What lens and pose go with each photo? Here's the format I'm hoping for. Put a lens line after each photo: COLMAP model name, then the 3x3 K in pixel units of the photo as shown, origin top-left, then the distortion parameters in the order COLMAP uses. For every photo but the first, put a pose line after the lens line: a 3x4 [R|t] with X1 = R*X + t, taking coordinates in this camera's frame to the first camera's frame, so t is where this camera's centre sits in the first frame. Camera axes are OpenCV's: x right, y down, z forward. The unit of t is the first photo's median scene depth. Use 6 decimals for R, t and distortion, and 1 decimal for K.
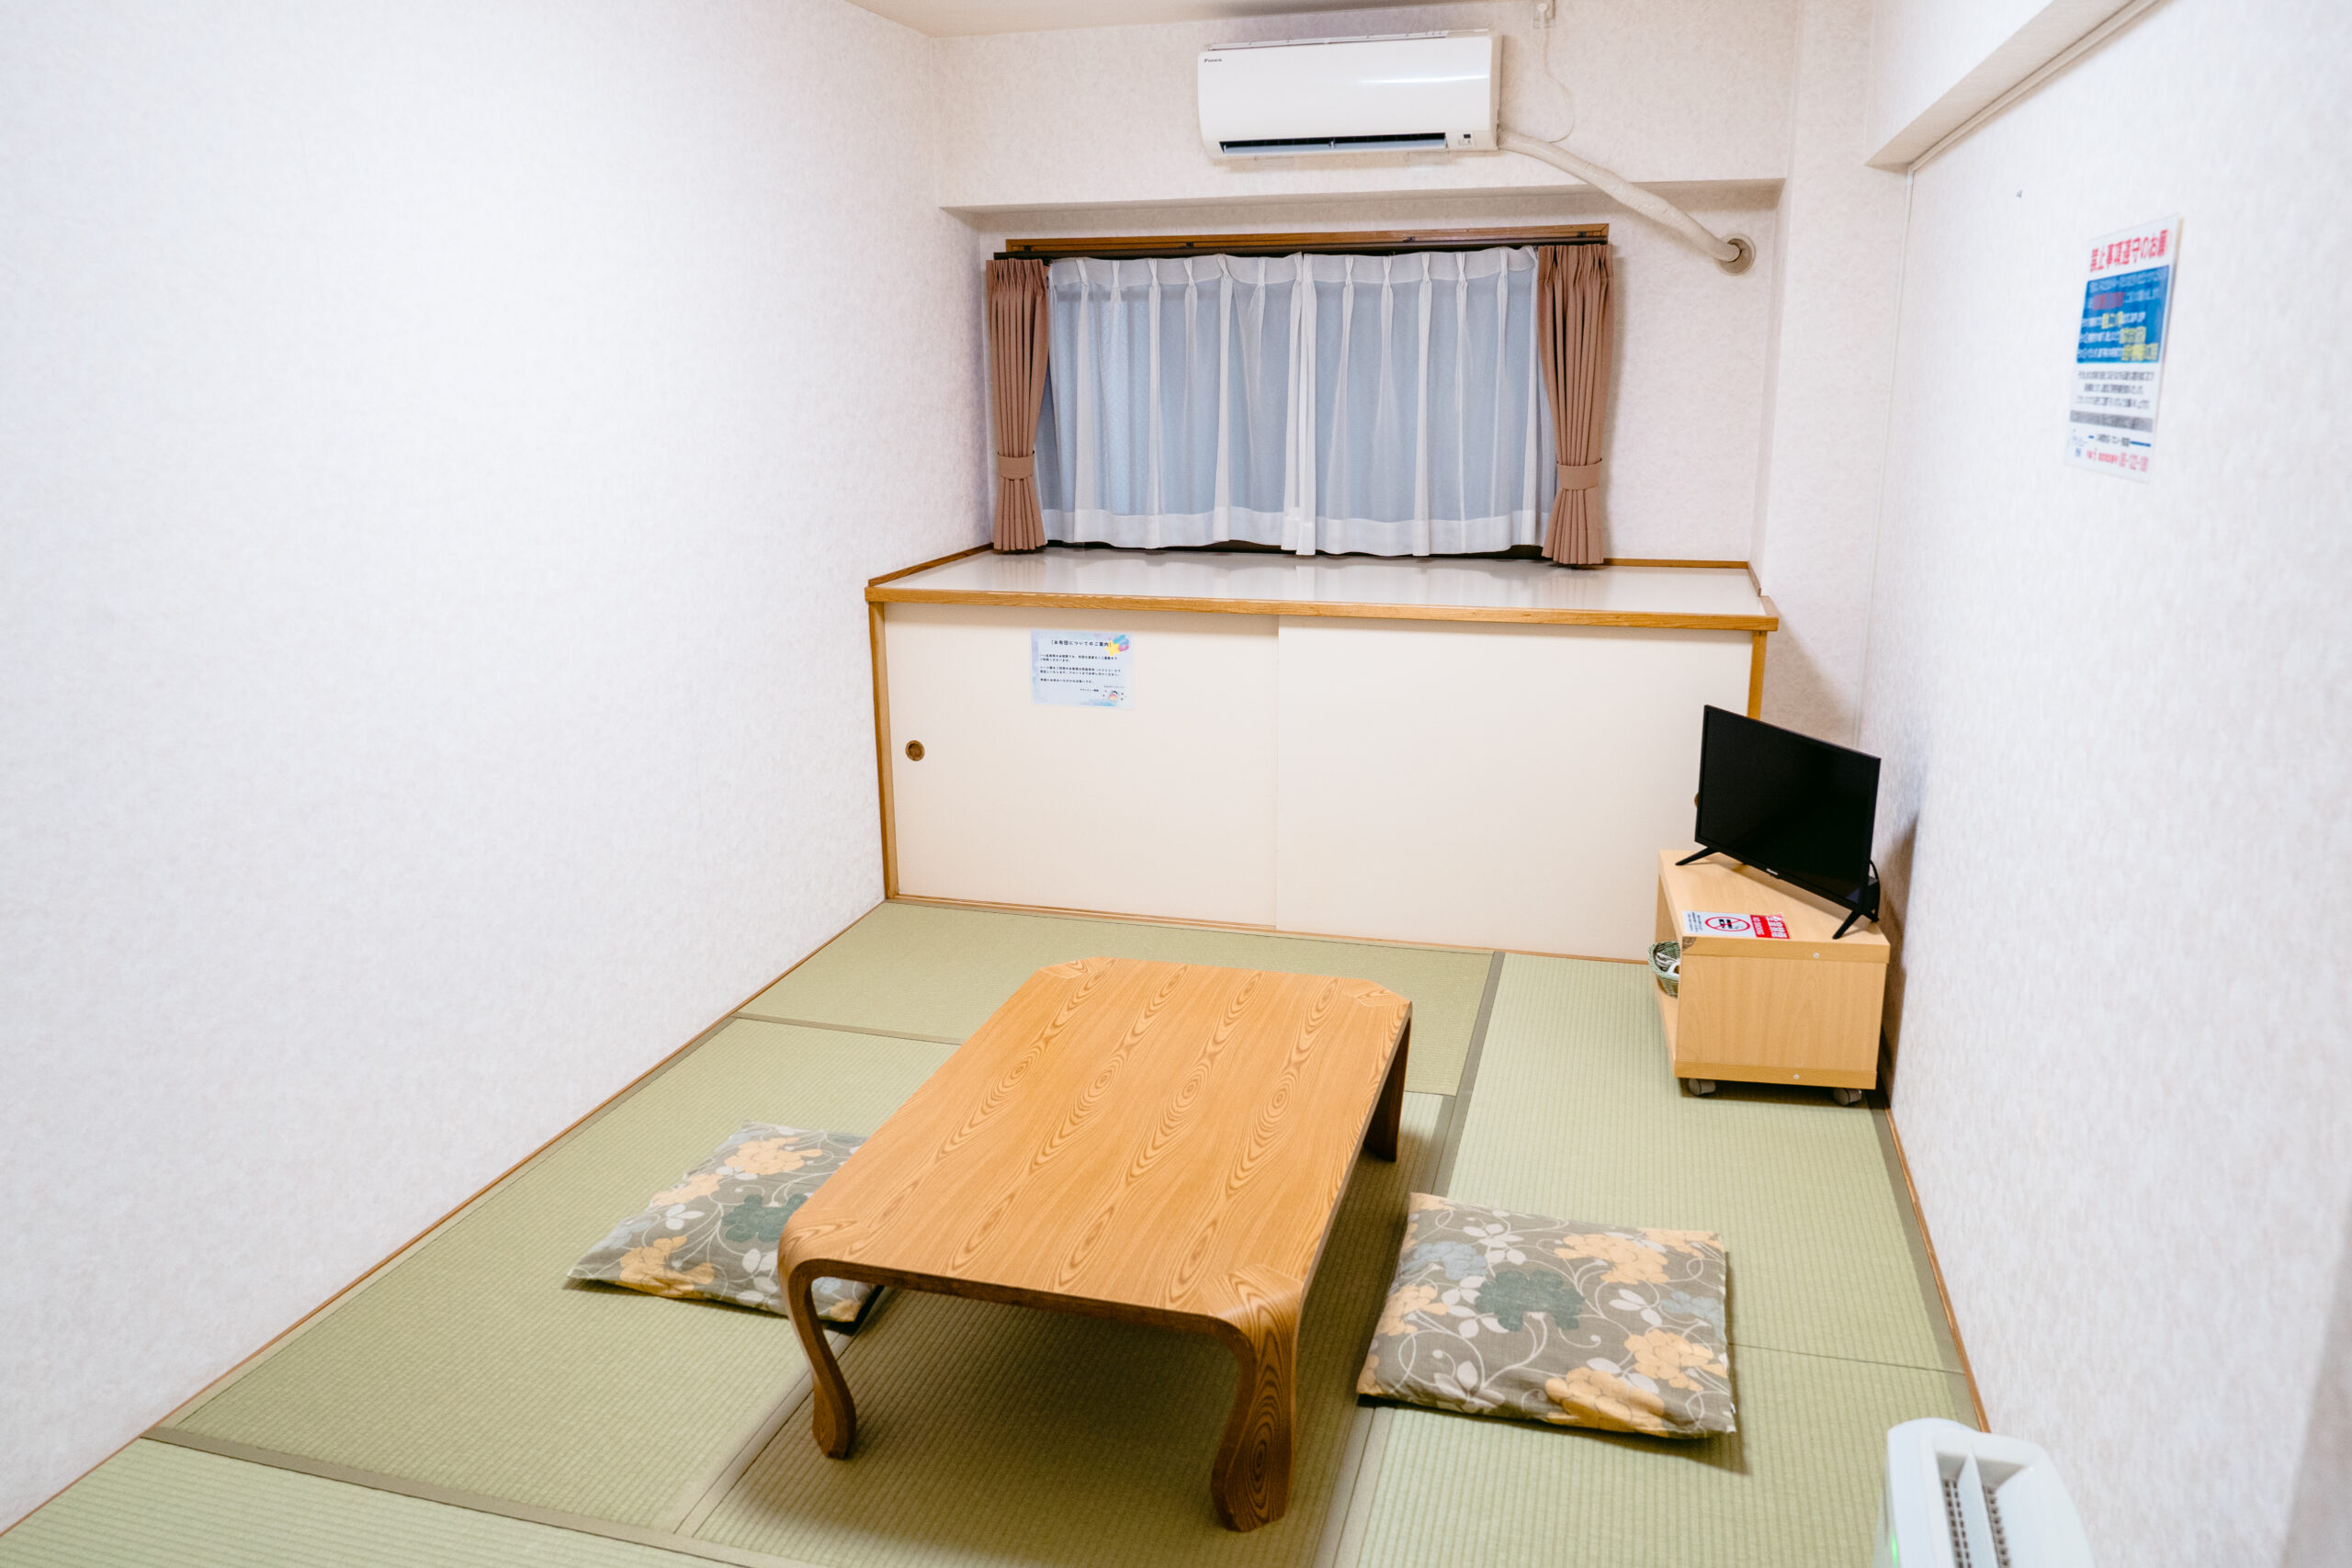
lens RADIAL K [[1601.9, 0, 1176.0], [0, 1601.9, 784.0], [0, 0, 1]] dist [-0.003689, 0.002224]
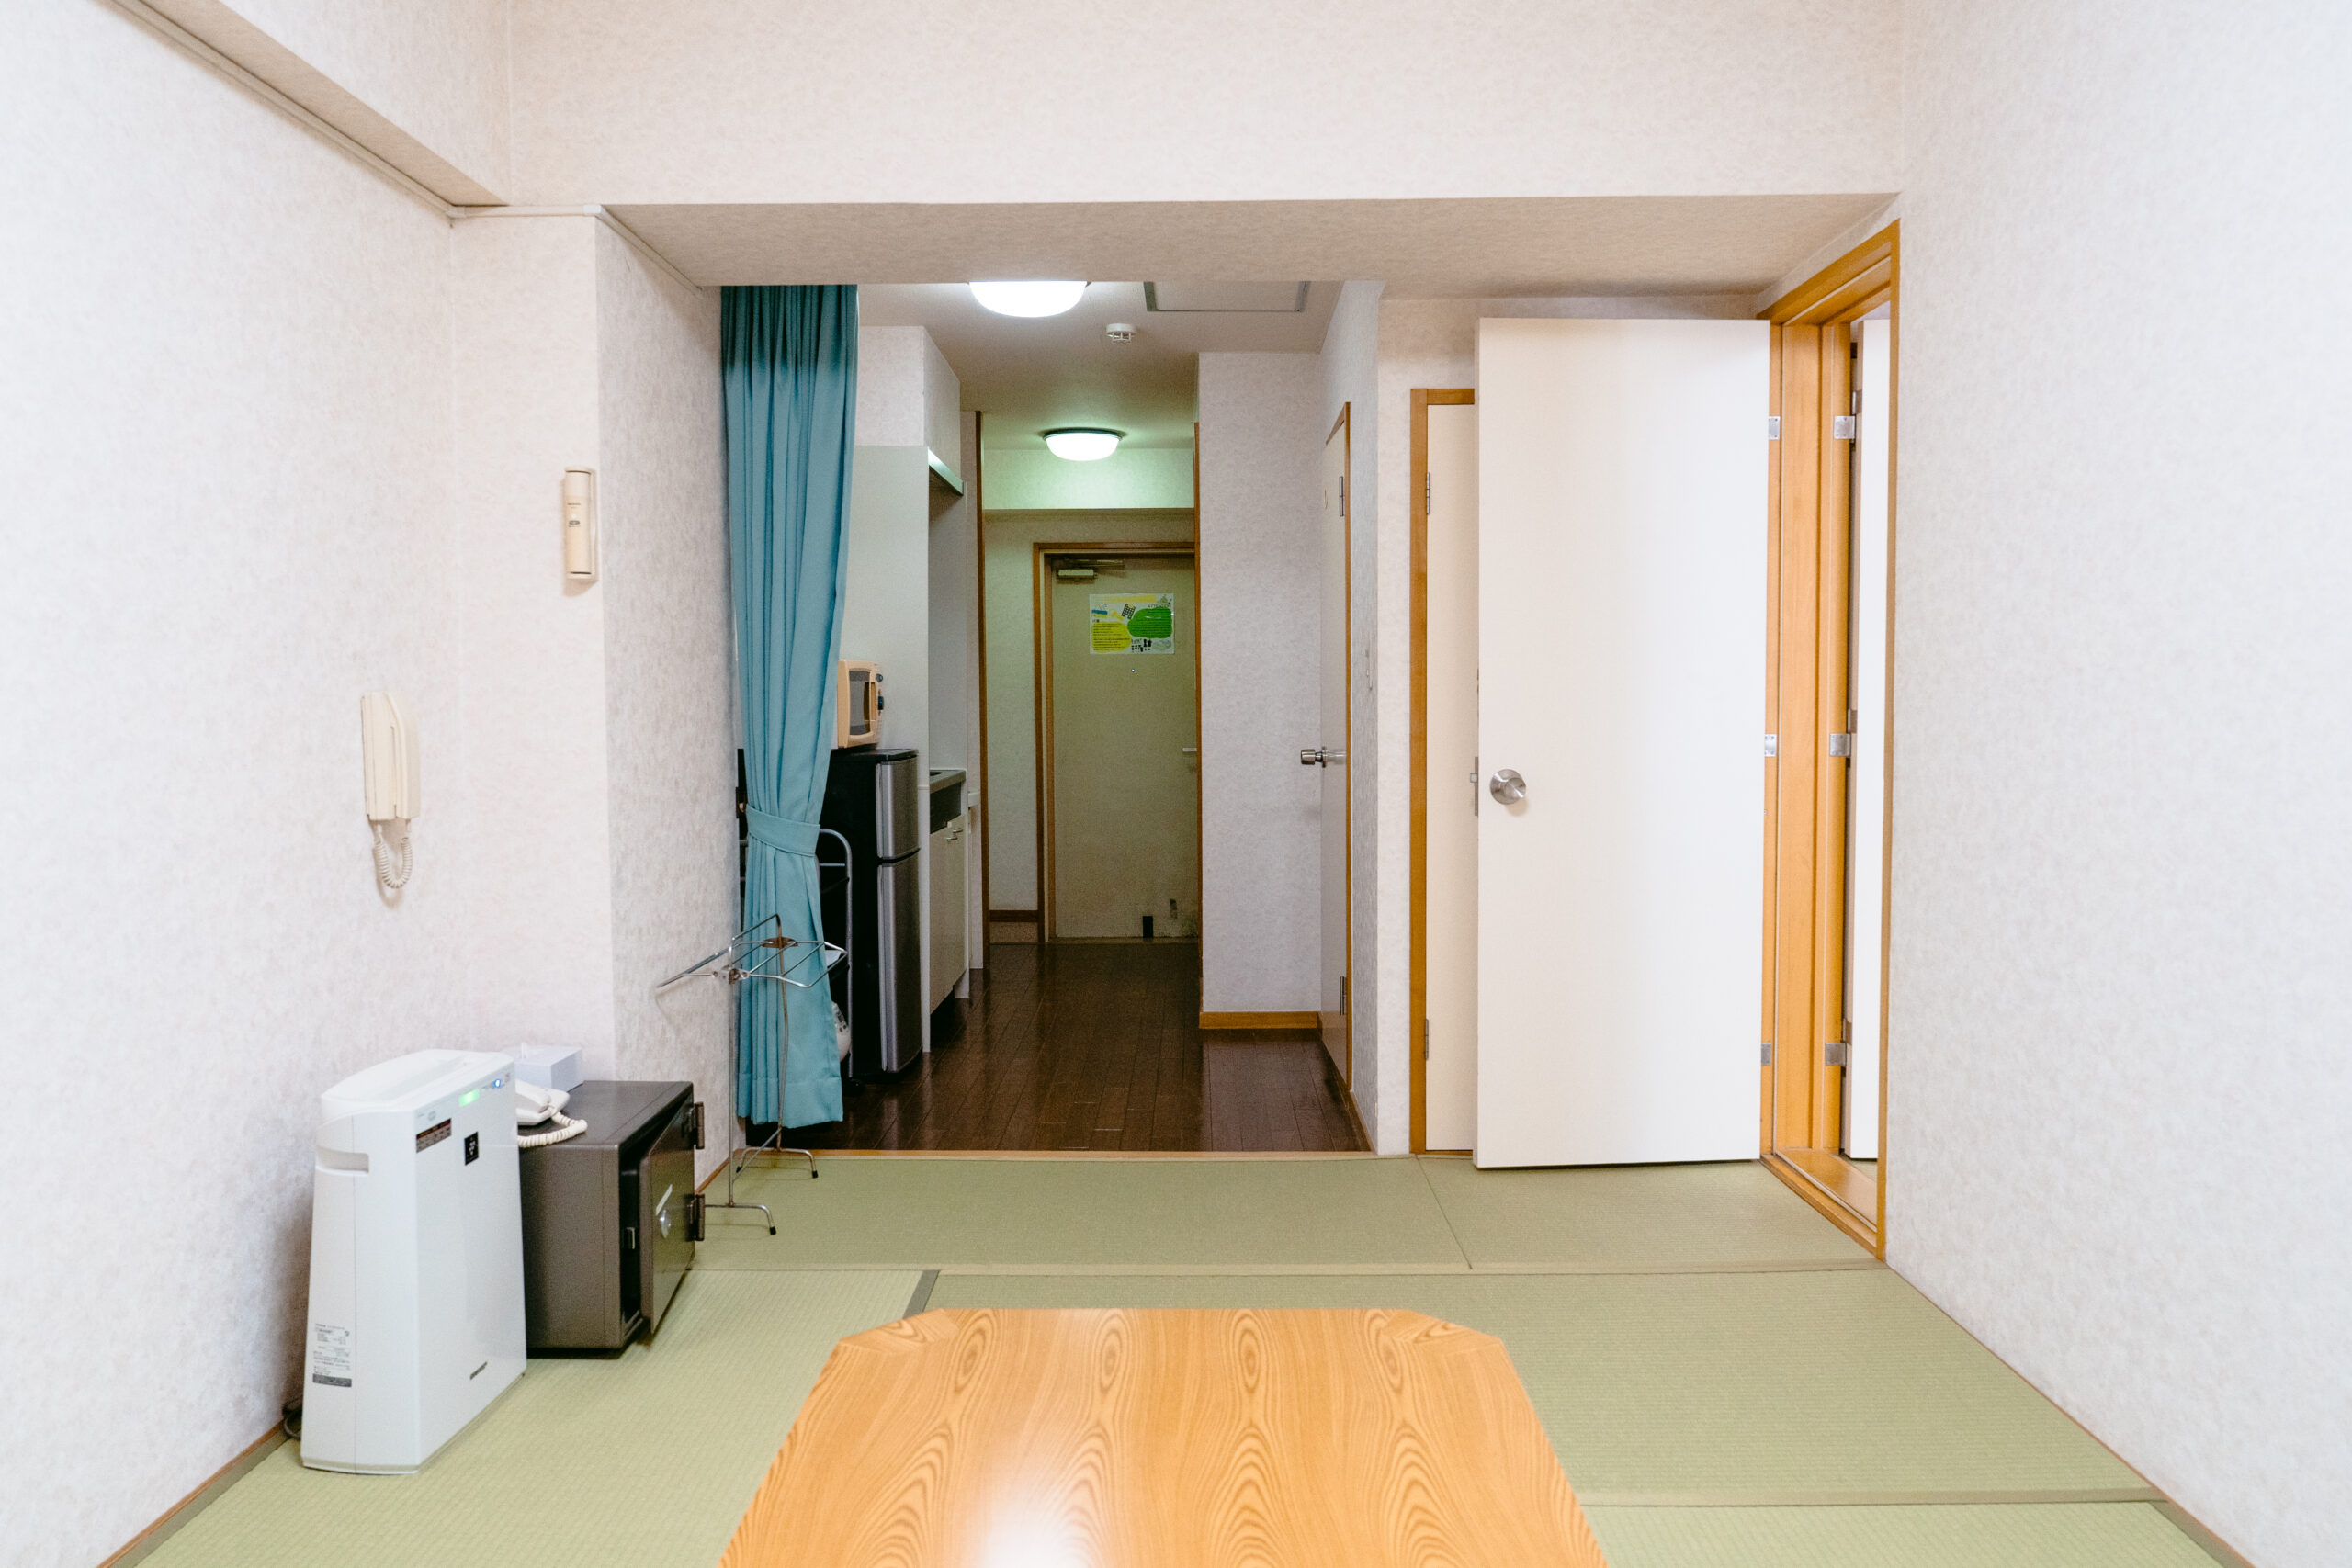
lens RADIAL K [[1617.4, 0, 1176.0], [0, 1617.4, 784.0], [0, 0, 1]] dist [-0.005776, 0.004754]
pose [[-0.963752, 0.028141, -0.265311, 0.081147], [-0.055456, 0.951575, 0.302375, -0.155198], [0.260972, 0.306127, -0.915521, 1.125022]]
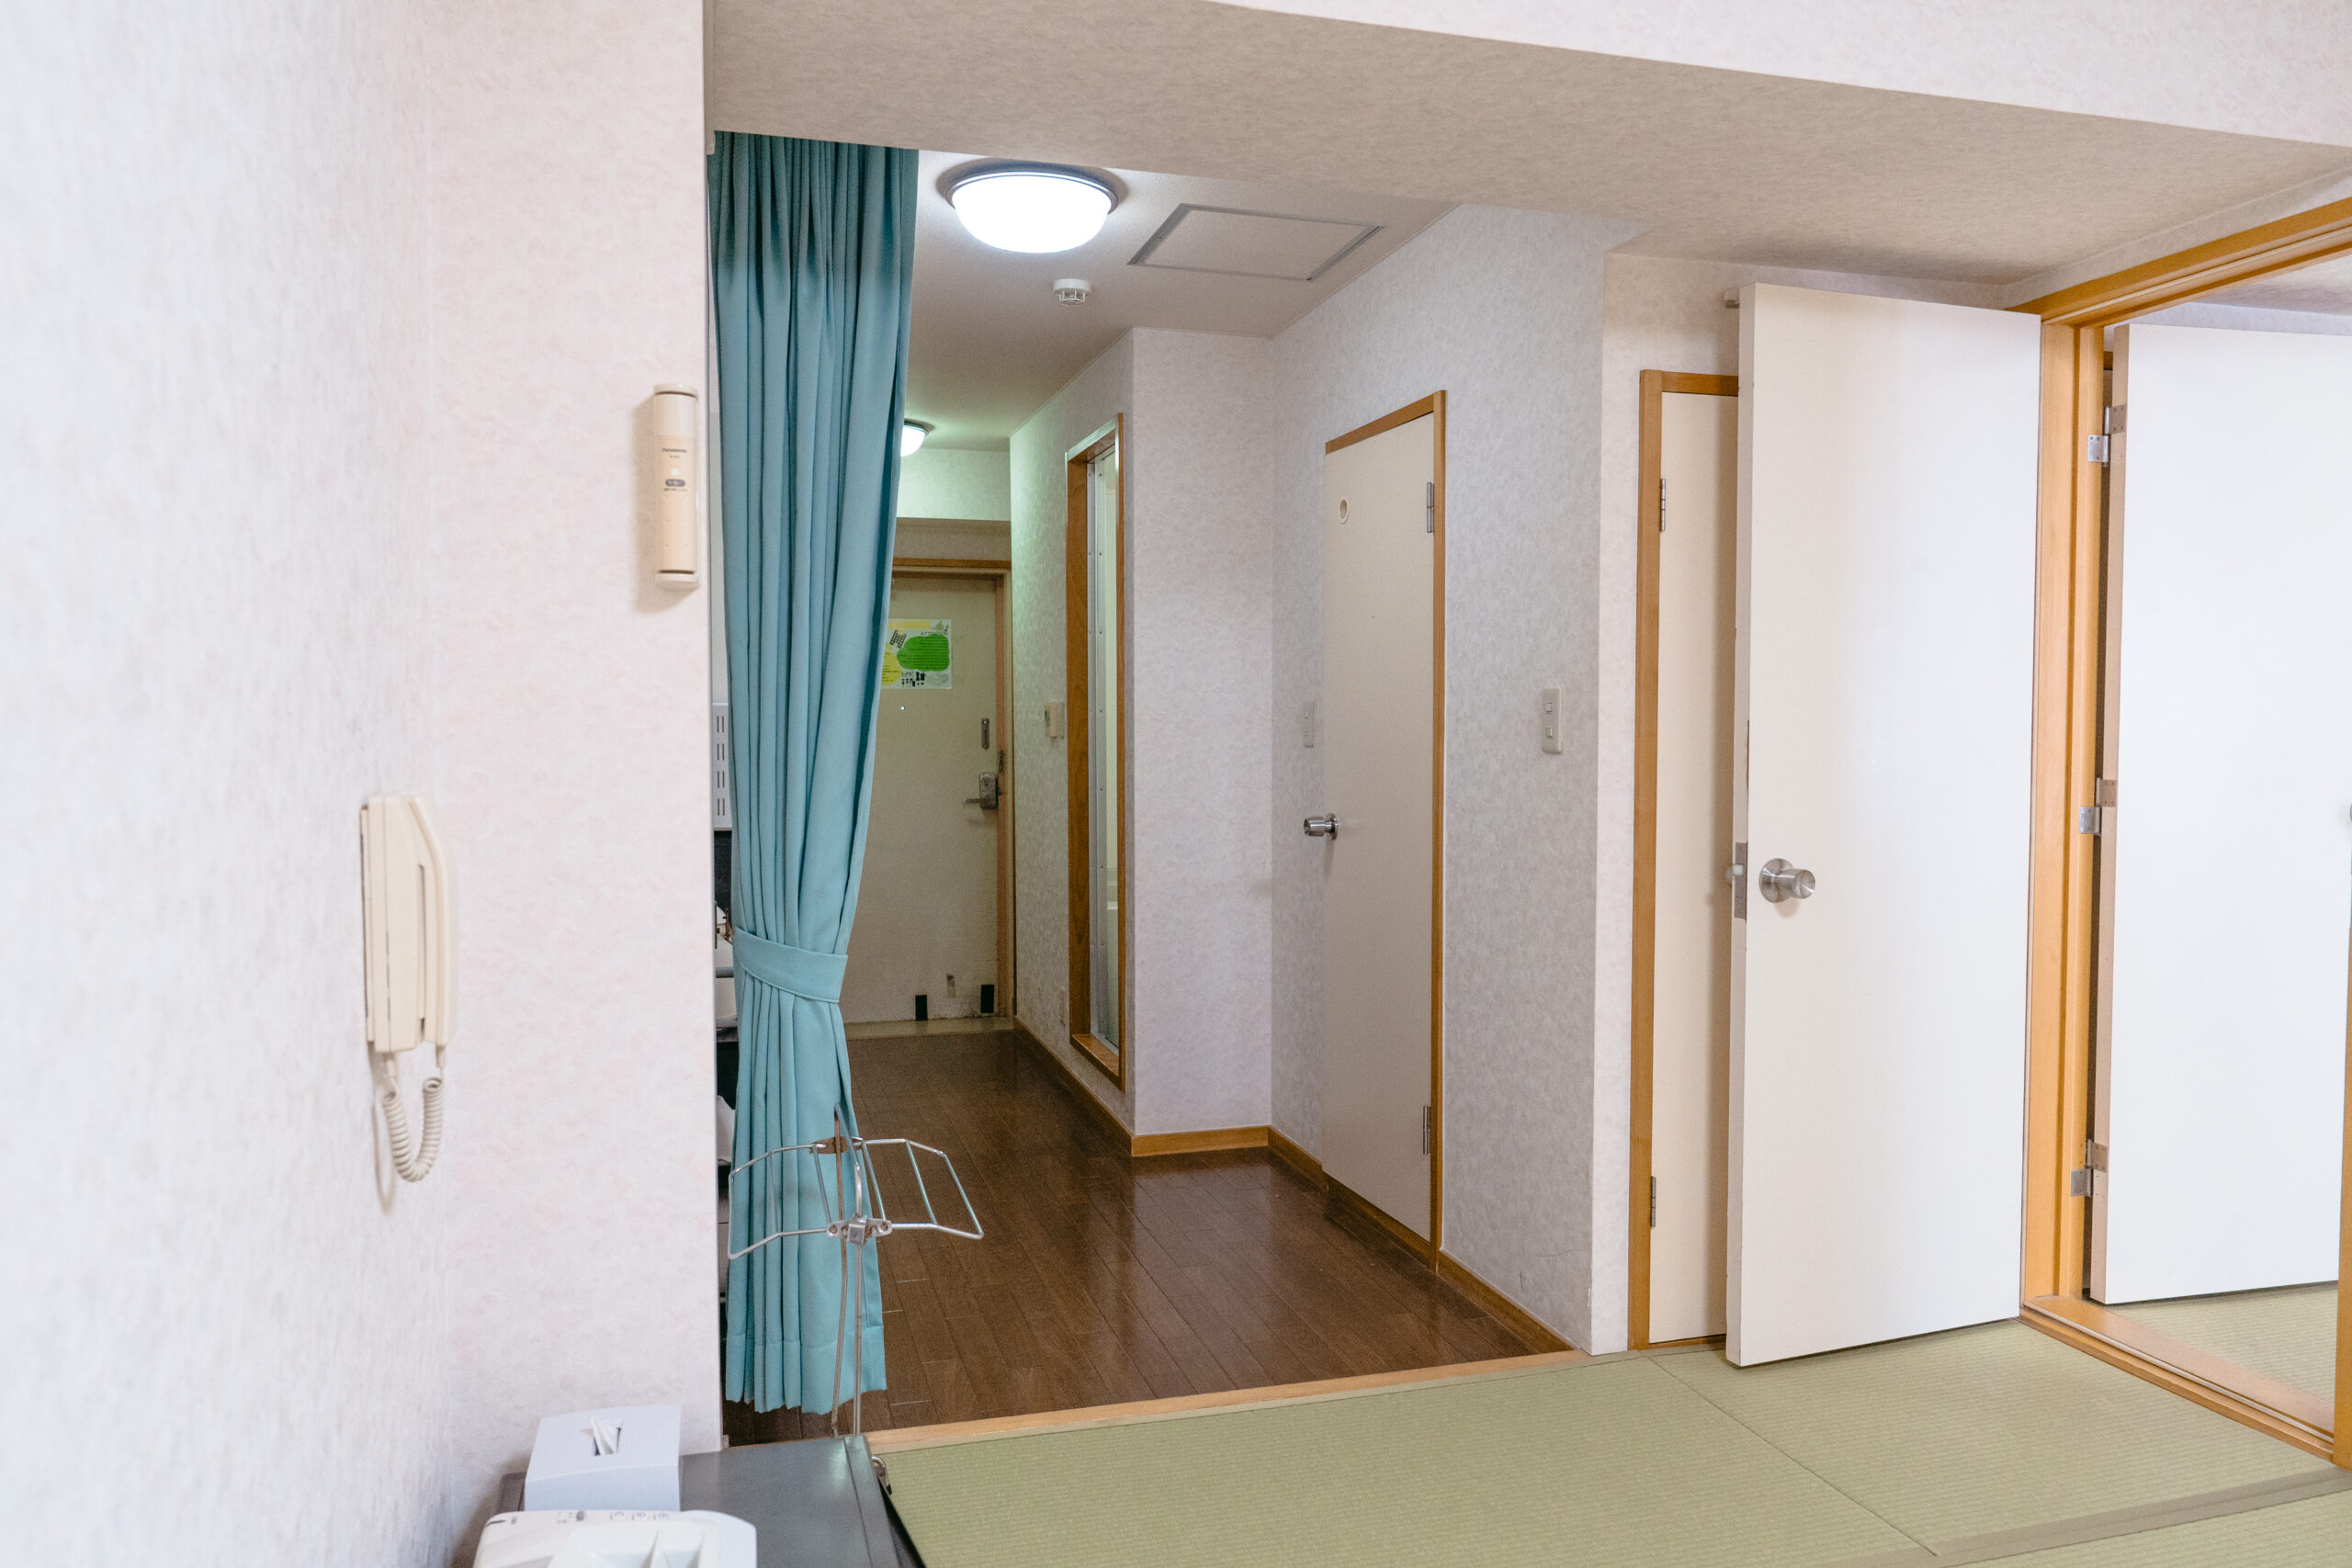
lens RADIAL K [[1601.9, 0, 1176.0], [0, 1601.9, 784.0], [0, 0, 1]] dist [-0.003689, 0.002224]
pose [[-0.845609, 0.030762, -0.532915, 0.293487], [-0.129183, 0.956869, 0.260217, -0.066754], [0.517935, 0.288886, -0.805164, 0.698839]]
